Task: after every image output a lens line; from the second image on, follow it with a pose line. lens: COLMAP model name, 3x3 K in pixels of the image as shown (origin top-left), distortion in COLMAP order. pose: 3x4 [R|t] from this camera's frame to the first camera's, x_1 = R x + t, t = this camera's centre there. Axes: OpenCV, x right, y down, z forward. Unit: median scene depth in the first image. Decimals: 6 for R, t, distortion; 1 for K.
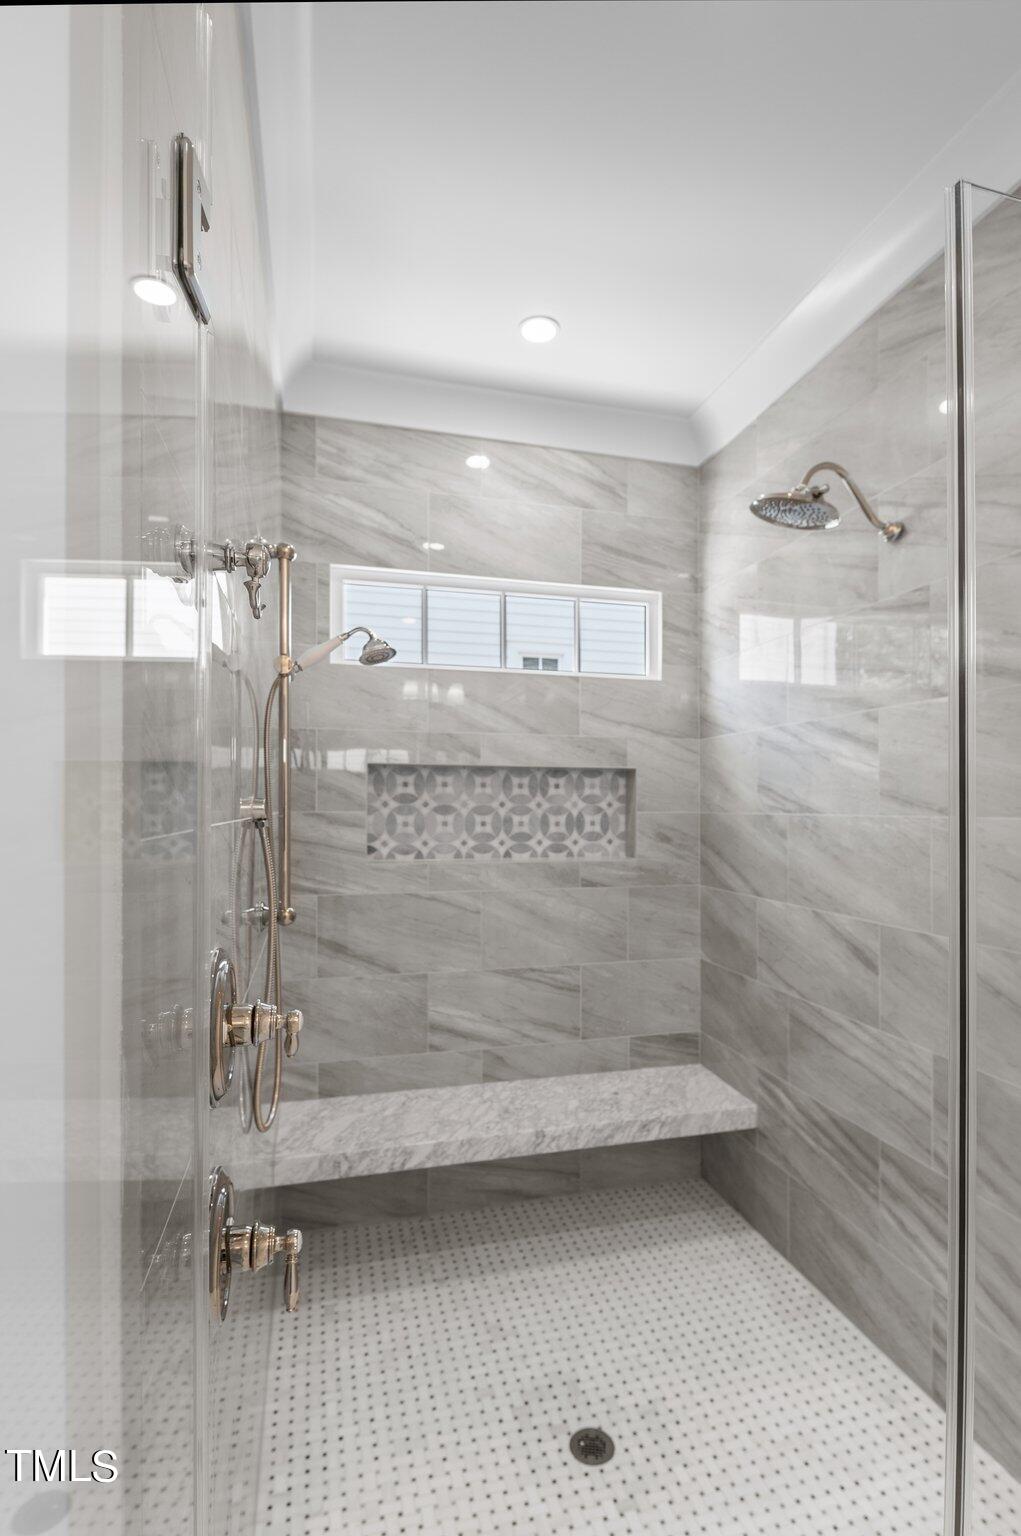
lens RADIAL K [[753.1, 0, 512.3], [0, 753.1, 795.5], [0, 0, 1]] dist [0.030904, -0.000054]
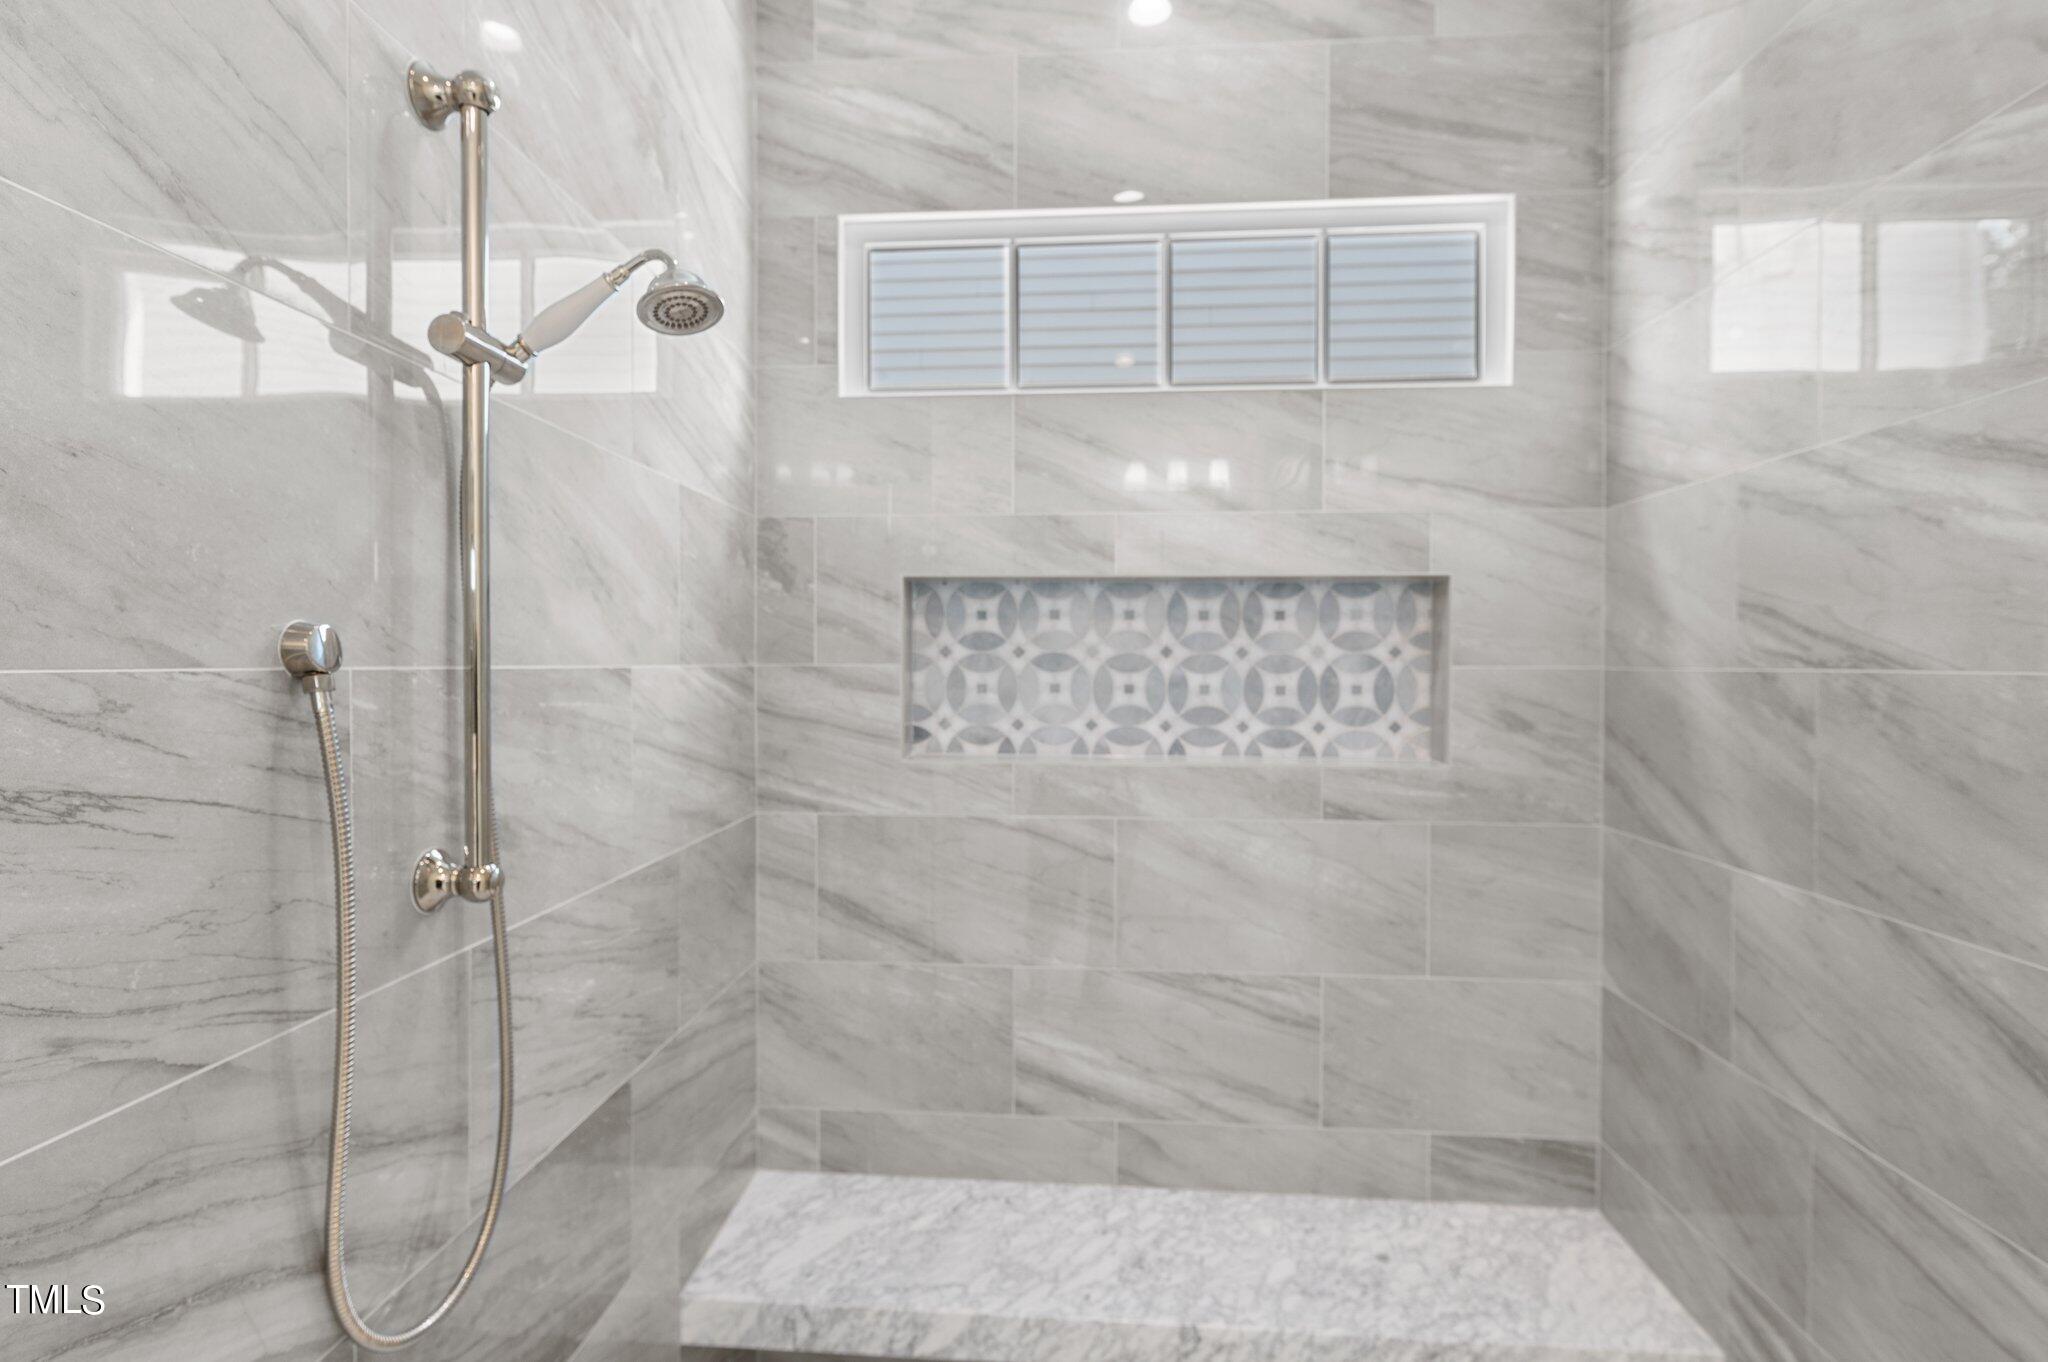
lens RADIAL K [[1074.1, 0, 1002.7], [0, 1074.1, 674.6], [0, 0, 1]] dist [0.021898, -0.010695]
pose [[0.944495, 0.004620, -0.328492, 0.127746], [0.003172, 0.999726, 0.023179, 0.010521], [0.328509, -0.022935, 0.944222, 0.278127]]
